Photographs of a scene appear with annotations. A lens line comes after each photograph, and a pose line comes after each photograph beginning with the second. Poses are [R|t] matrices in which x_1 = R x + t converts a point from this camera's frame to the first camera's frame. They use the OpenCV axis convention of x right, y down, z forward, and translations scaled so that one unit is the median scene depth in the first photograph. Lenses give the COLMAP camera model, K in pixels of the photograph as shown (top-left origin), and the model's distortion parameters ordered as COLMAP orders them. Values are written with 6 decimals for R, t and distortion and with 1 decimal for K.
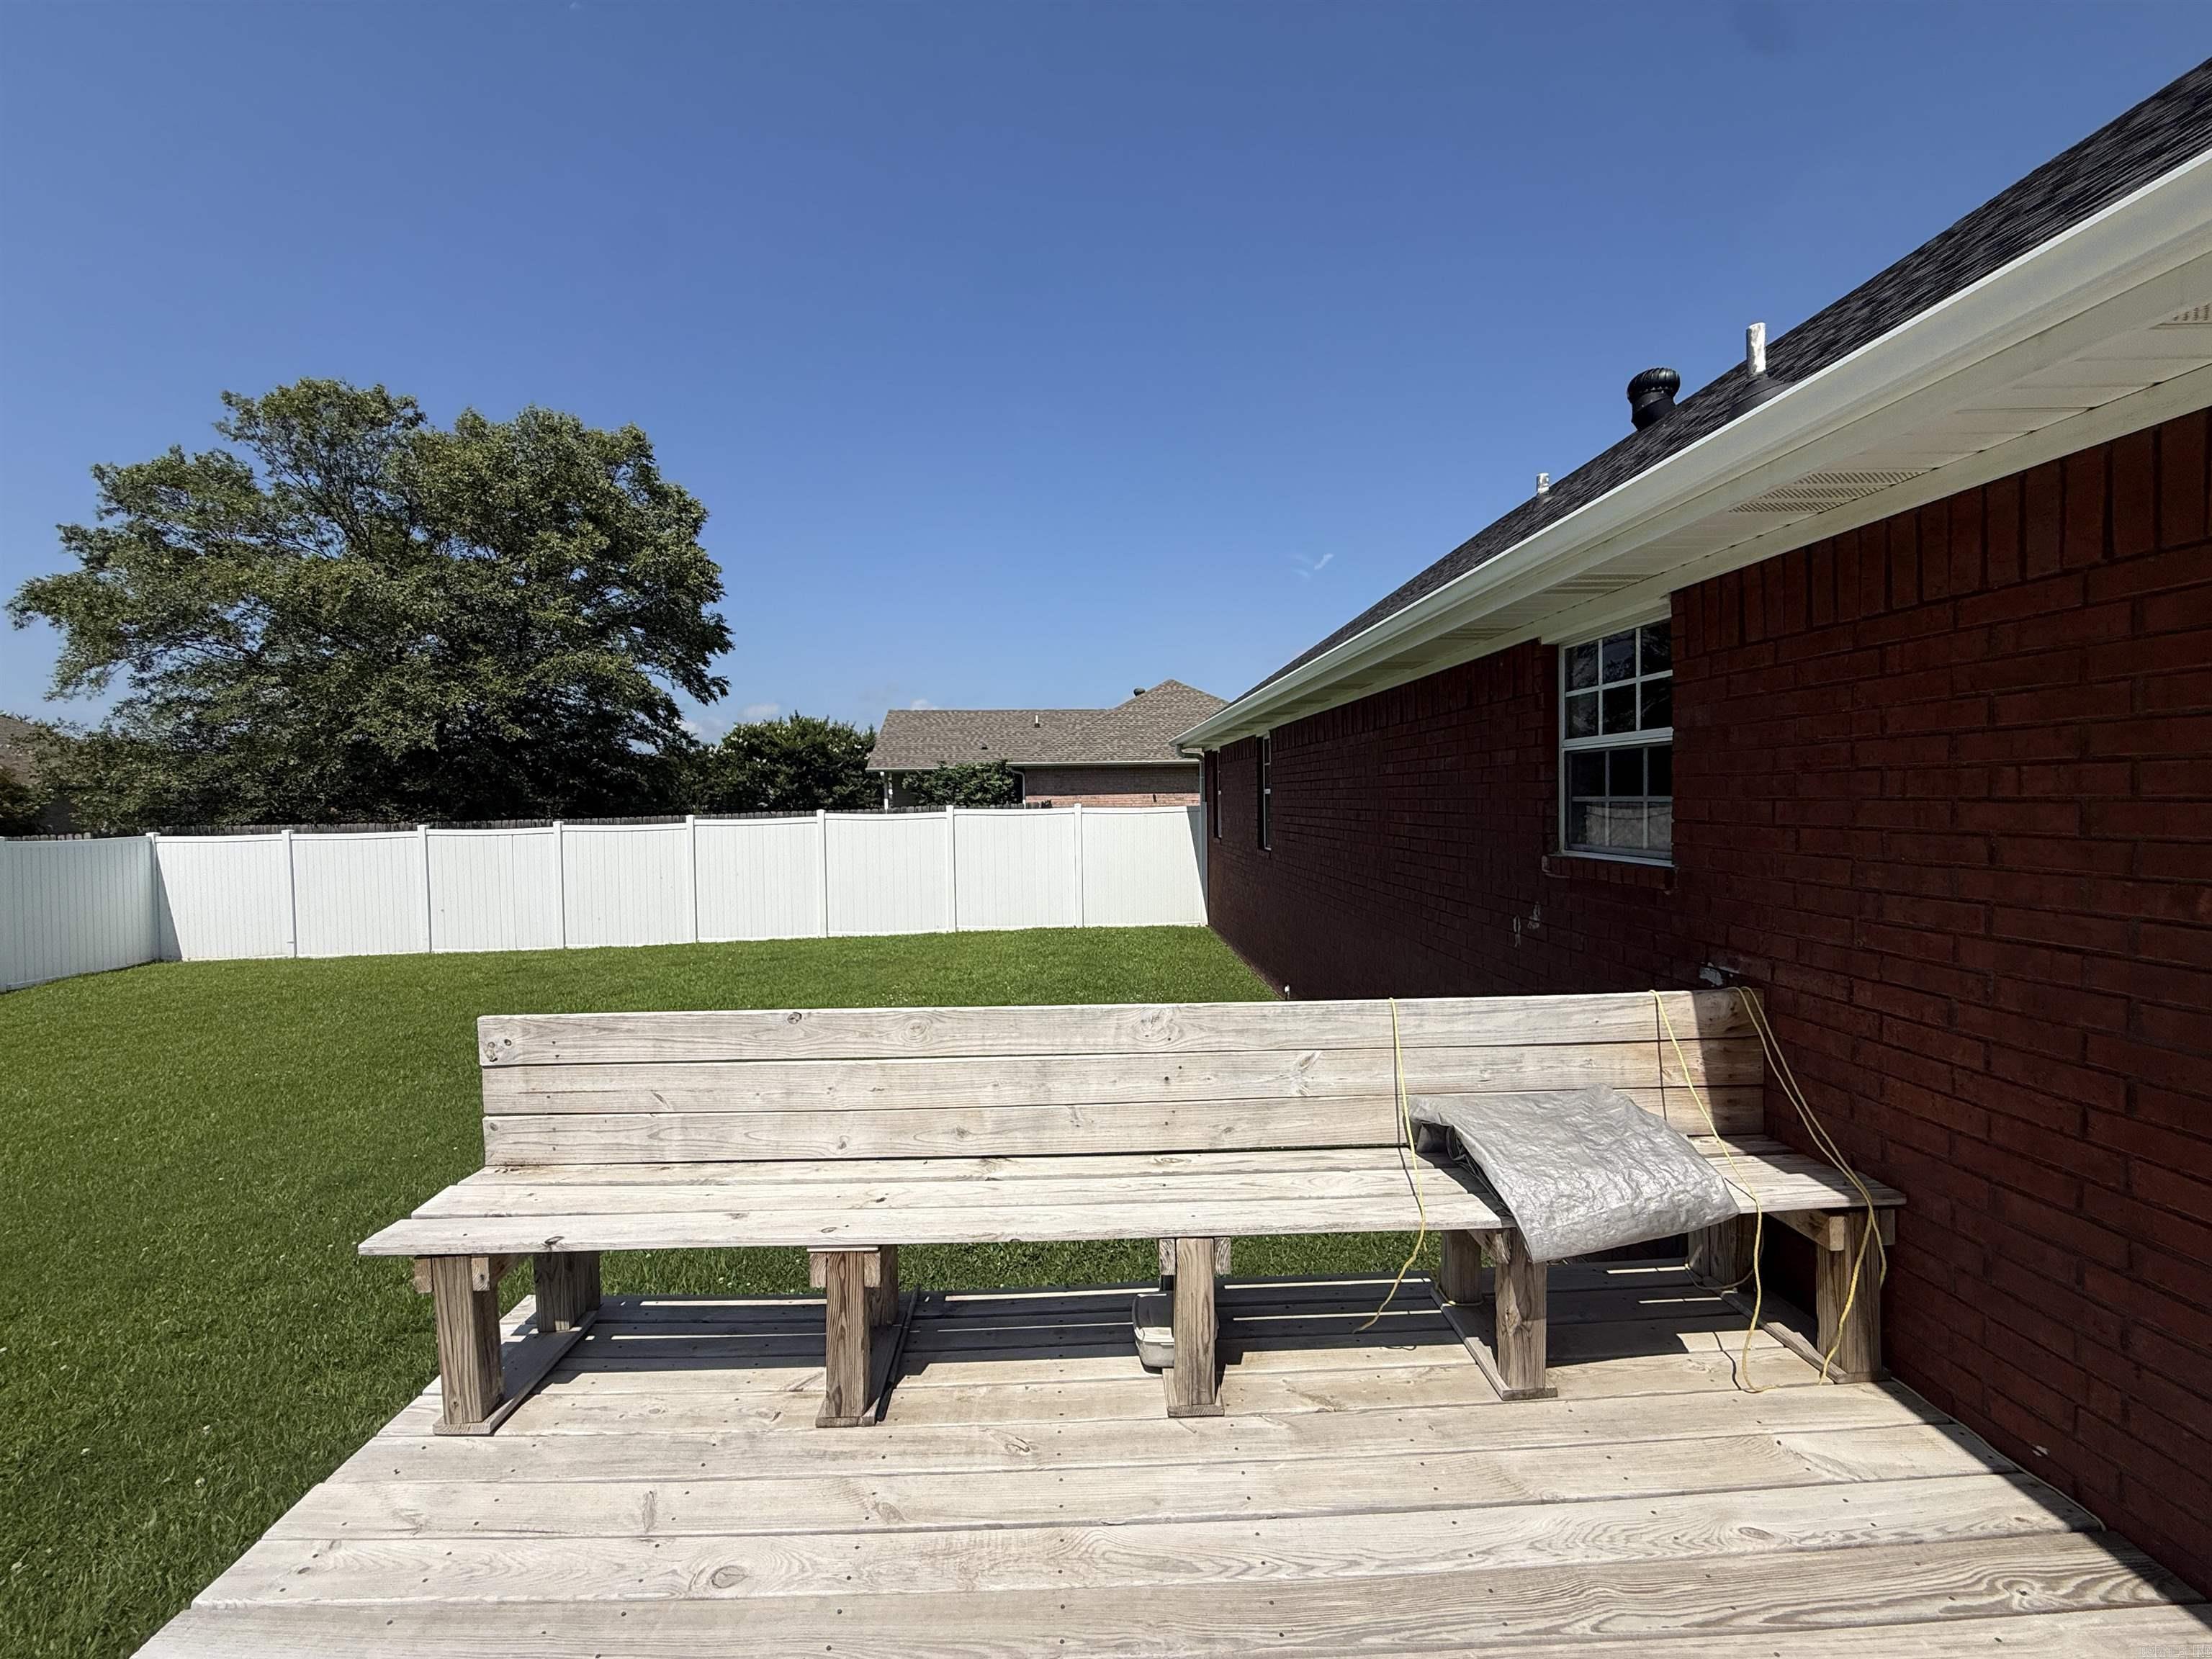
lens RADIAL K [[875.7, 0, 1099.1], [0, 875.7, 824.0], [0, 0, 1]] dist [-0.002323, 0.000288]
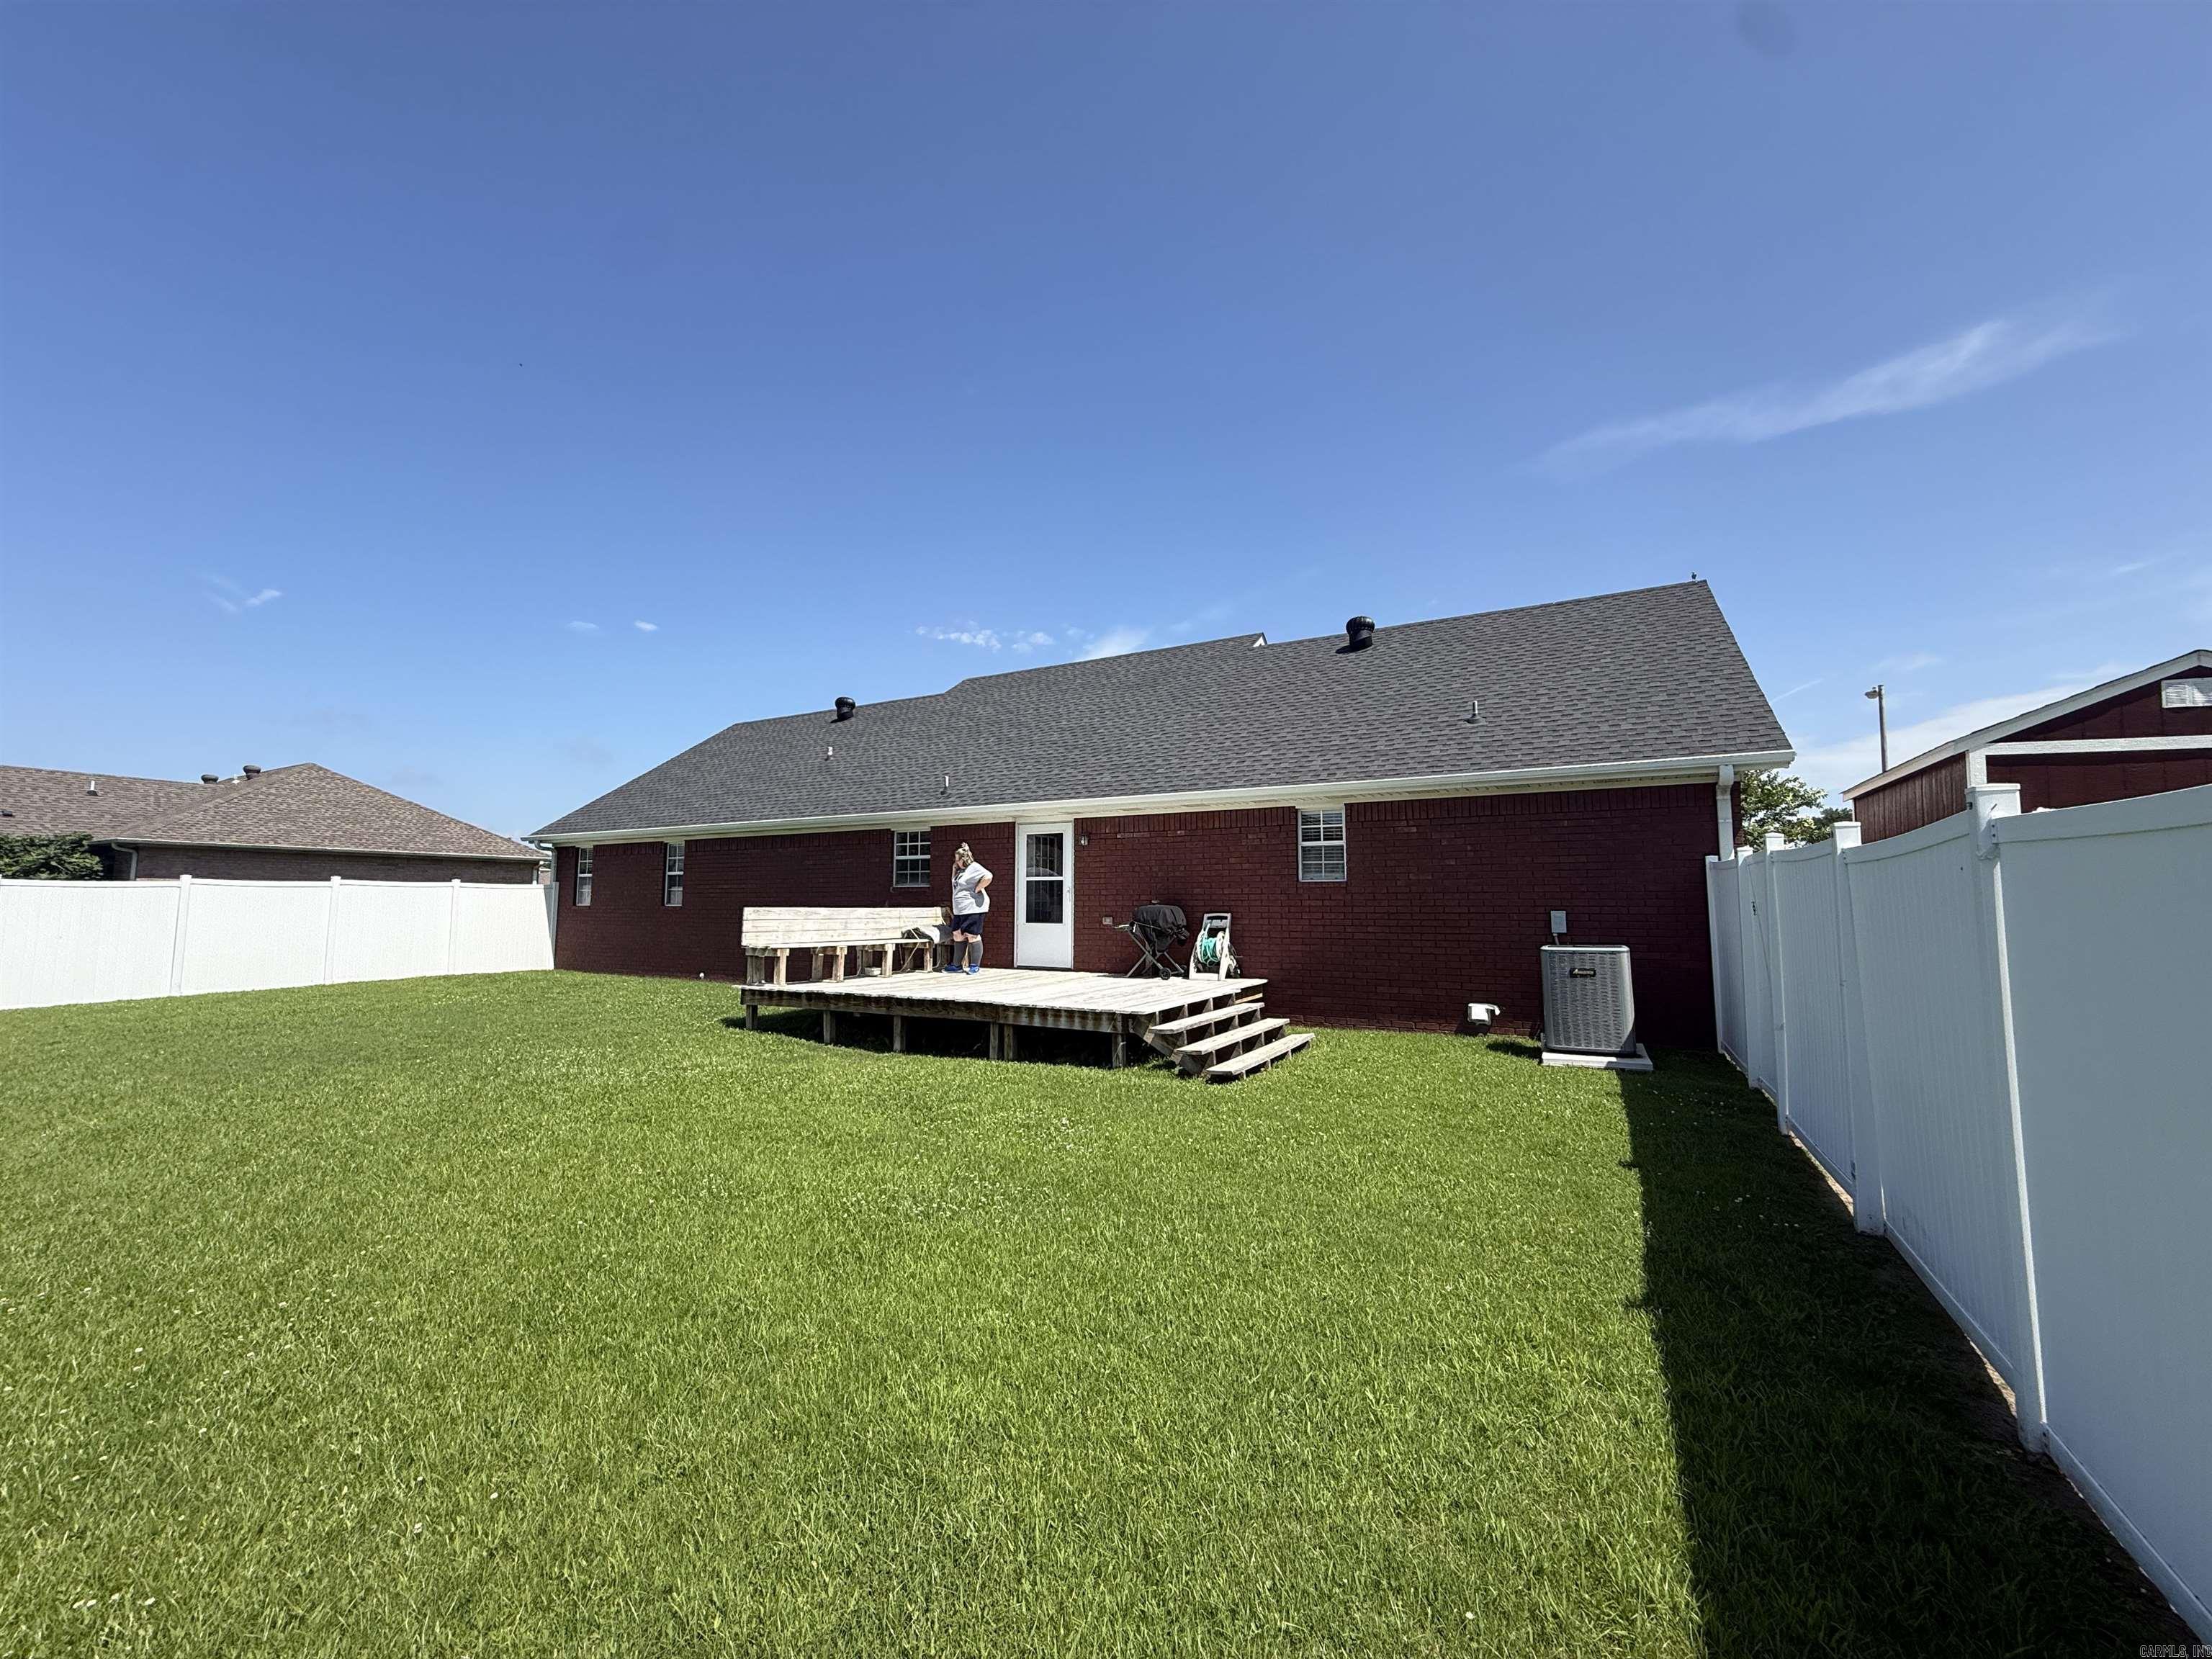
lens RADIAL K [[875.7, 0, 1106.0], [0, 875.7, 828.7], [0, 0, 1]] dist [-0.002323, 0.000288]
pose [[0.509530, 0.089944, 0.855739, -0.645215], [0.017356, 0.993245, -0.114731, 0.067227], [-0.860278, 0.073311, 0.504527, -0.485869]]
